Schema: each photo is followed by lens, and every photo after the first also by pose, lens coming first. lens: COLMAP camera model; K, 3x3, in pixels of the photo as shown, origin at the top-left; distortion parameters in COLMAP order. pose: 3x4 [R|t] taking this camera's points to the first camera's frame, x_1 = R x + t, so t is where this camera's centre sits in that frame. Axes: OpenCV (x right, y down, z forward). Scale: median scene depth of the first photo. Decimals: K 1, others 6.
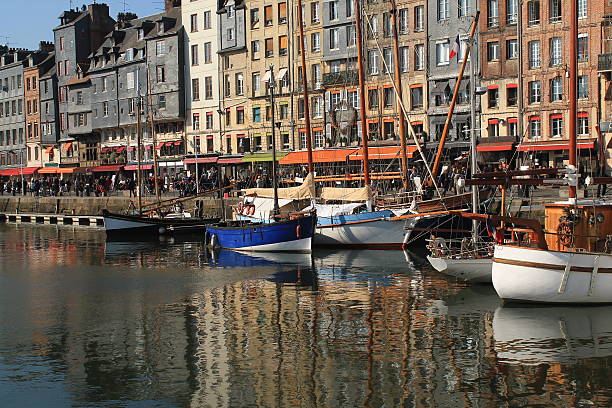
lens RADIAL K [[916.3, 0, 318.9], [0, 916.3, 203.5], [0, 0, 1]] dist [-0.020937, -0.025147]
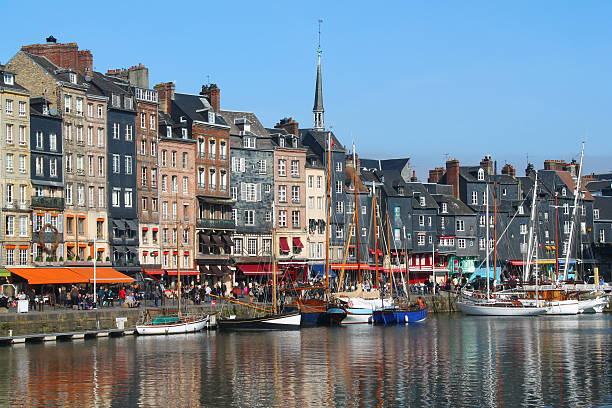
lens RADIAL K [[1388.0, 0, 306.0], [0, 1388.0, 204.0], [0, 0, 1]] dist [0.023067, 0.372645]
pose [[-0.288071, 0.078048, 0.954423, -1.485959], [0.051041, 0.996508, -0.066084, -0.008791], [-0.956248, 0.029678, -0.291049, 1.070843]]
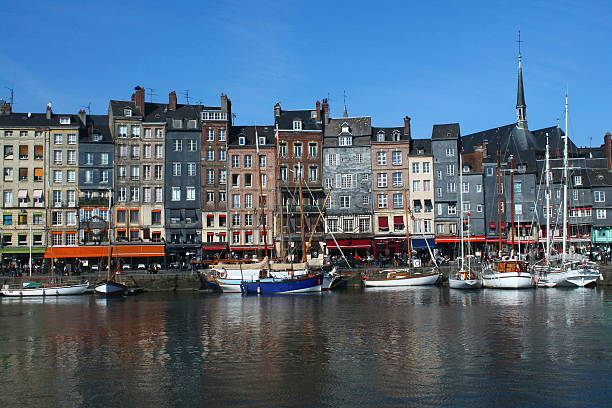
lens RADIAL K [[731.0, 0, 290.6], [0, 731.0, 203.6], [0, 0, 1]] dist [-0.086244, 0.022202]
pose [[0.559180, 0.078366, 0.825334, -0.738701], [0.033535, 0.992570, -0.116966, 0.022332], [-0.828368, 0.093083, 0.552397, 0.027550]]
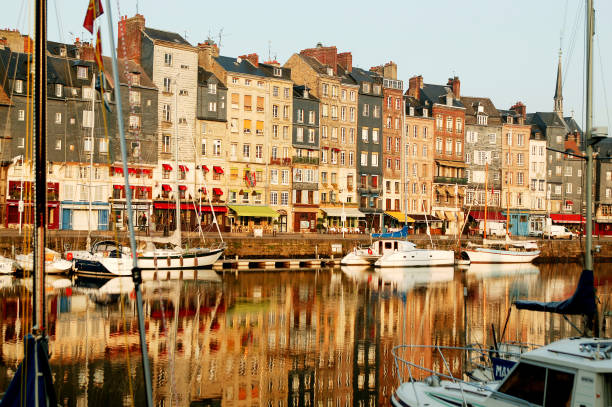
lens RADIAL K [[895.7, 0, 240.2], [0, 895.7, 227.9], [0, 0, 1]] dist [-0.018745, 0.010964]
pose [[0.126180, 0.025069, 0.991691, -1.323445], [0.008141, 0.999621, -0.026305, 0.012243], [-0.991974, 0.011393, 0.125928, 0.830549]]
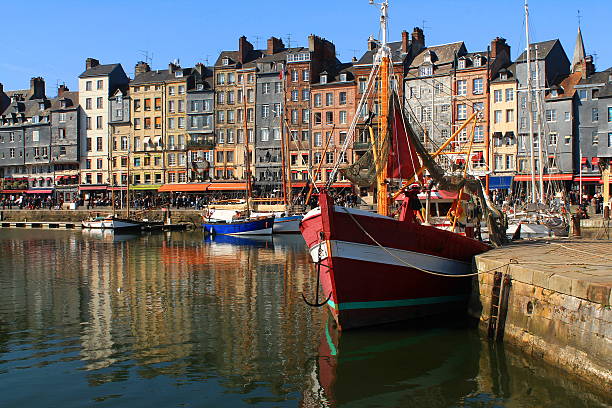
lens RADIAL K [[645.1, 0, 294.8], [0, 645.1, 200.4], [0, 0, 1]] dist [-0.106784, 0.011979]
pose [[0.907846, 0.012051, 0.419131, -0.297455], [0.000488, 0.999556, -0.029796, 0.009044], [-0.419304, 0.027255, 0.907437, -0.189743]]
